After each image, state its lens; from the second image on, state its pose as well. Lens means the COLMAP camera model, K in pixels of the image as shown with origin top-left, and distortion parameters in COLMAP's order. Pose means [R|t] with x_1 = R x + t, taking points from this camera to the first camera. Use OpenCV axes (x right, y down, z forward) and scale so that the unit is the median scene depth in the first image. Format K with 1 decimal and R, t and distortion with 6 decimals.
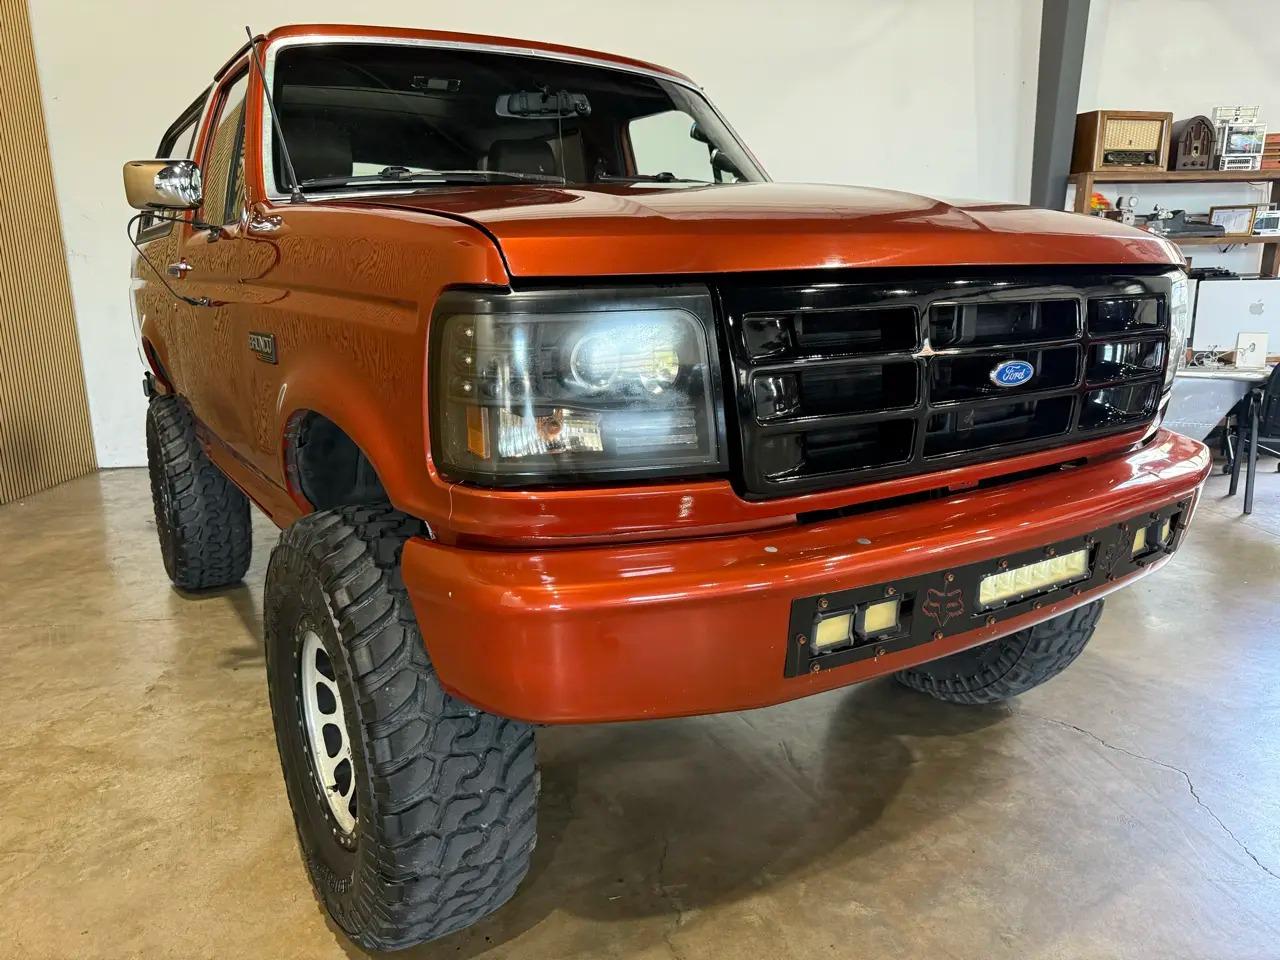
lens RADIAL K [[919.7, 0, 670.2], [0, 919.7, 492.1], [0, 0, 1]] dist [0.061691, -0.001600]
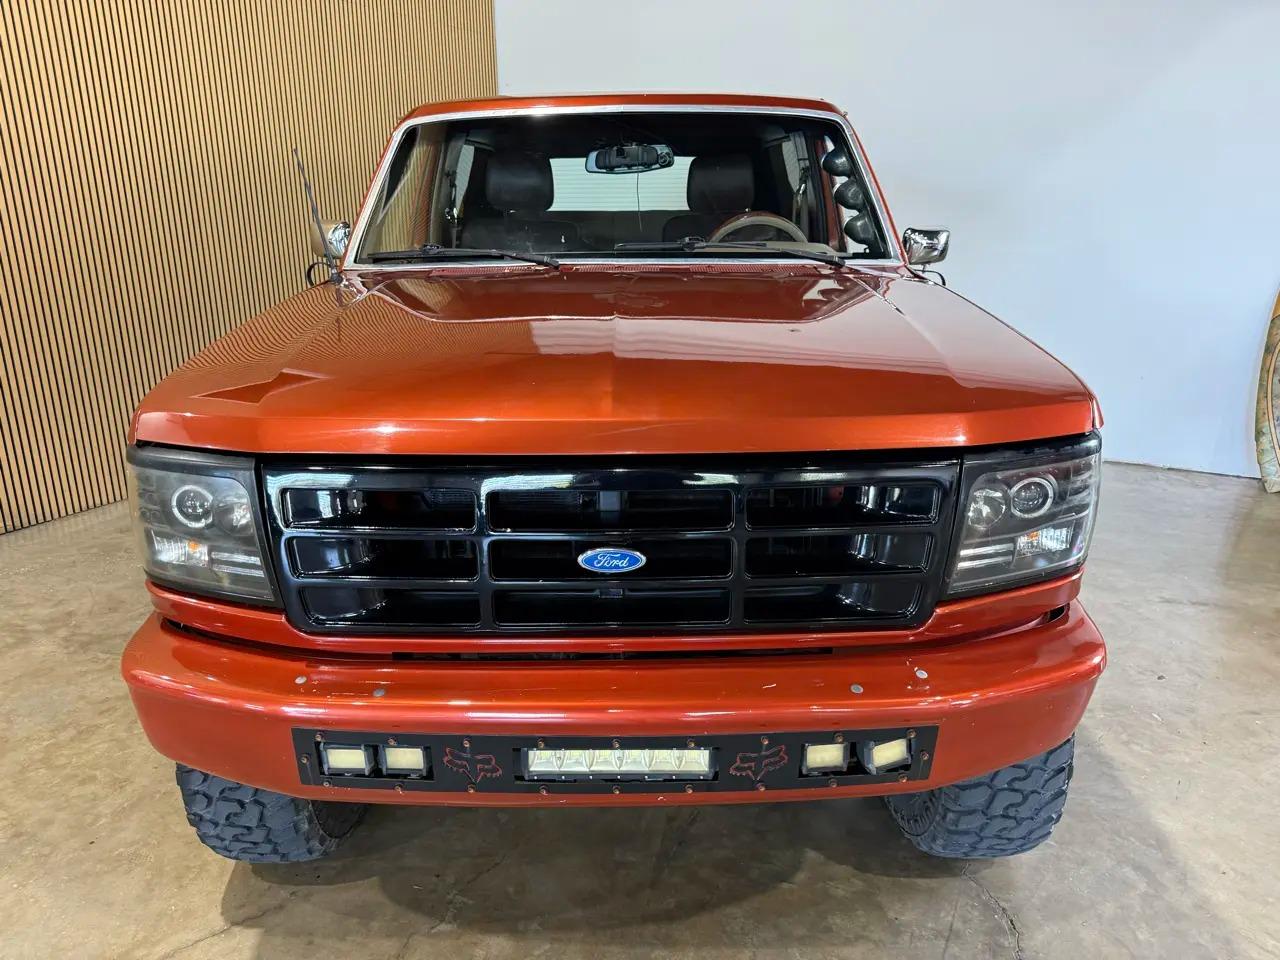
lens RADIAL K [[926.0, 0, 630.8], [0, 926.0, 480.1], [0, 0, 1]] dist [0.005144, -0.004833]
pose [[0.820932, 0.171799, -0.544569, 0.908521], [-0.126861, 0.984707, 0.119410, -0.332404], [0.556756, -0.028942, 0.830172, 0.199068]]
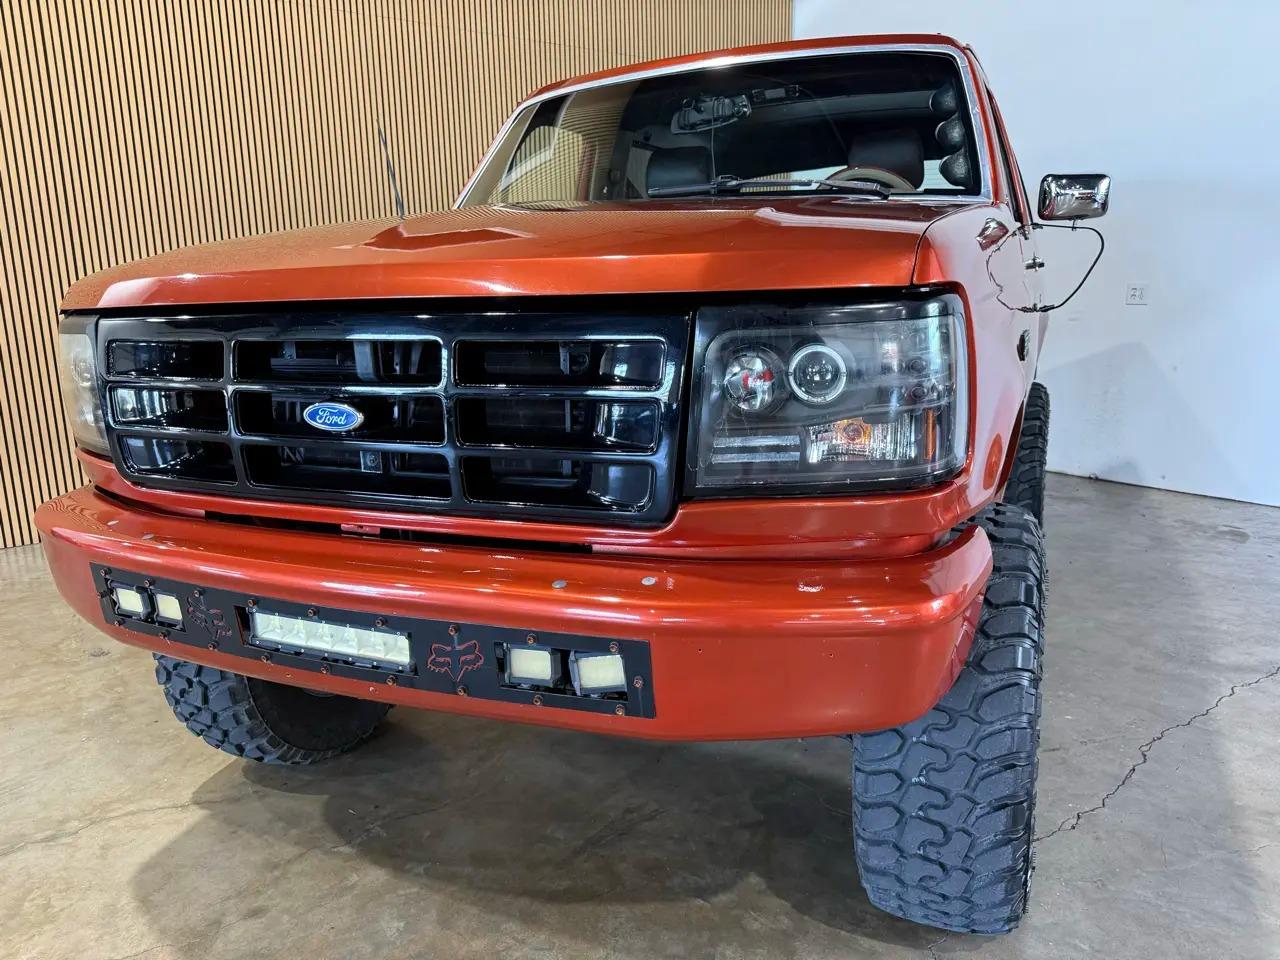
lens RADIAL K [[926.0, 0, 630.8], [0, 926.0, 480.1], [0, 0, 1]] dist [0.005144, -0.004833]
pose [[0.514793, 0.170658, -0.840157, 1.318340], [-0.167510, 0.981121, 0.096652, -0.205867], [0.840791, 0.090978, 0.533661, 0.763348]]
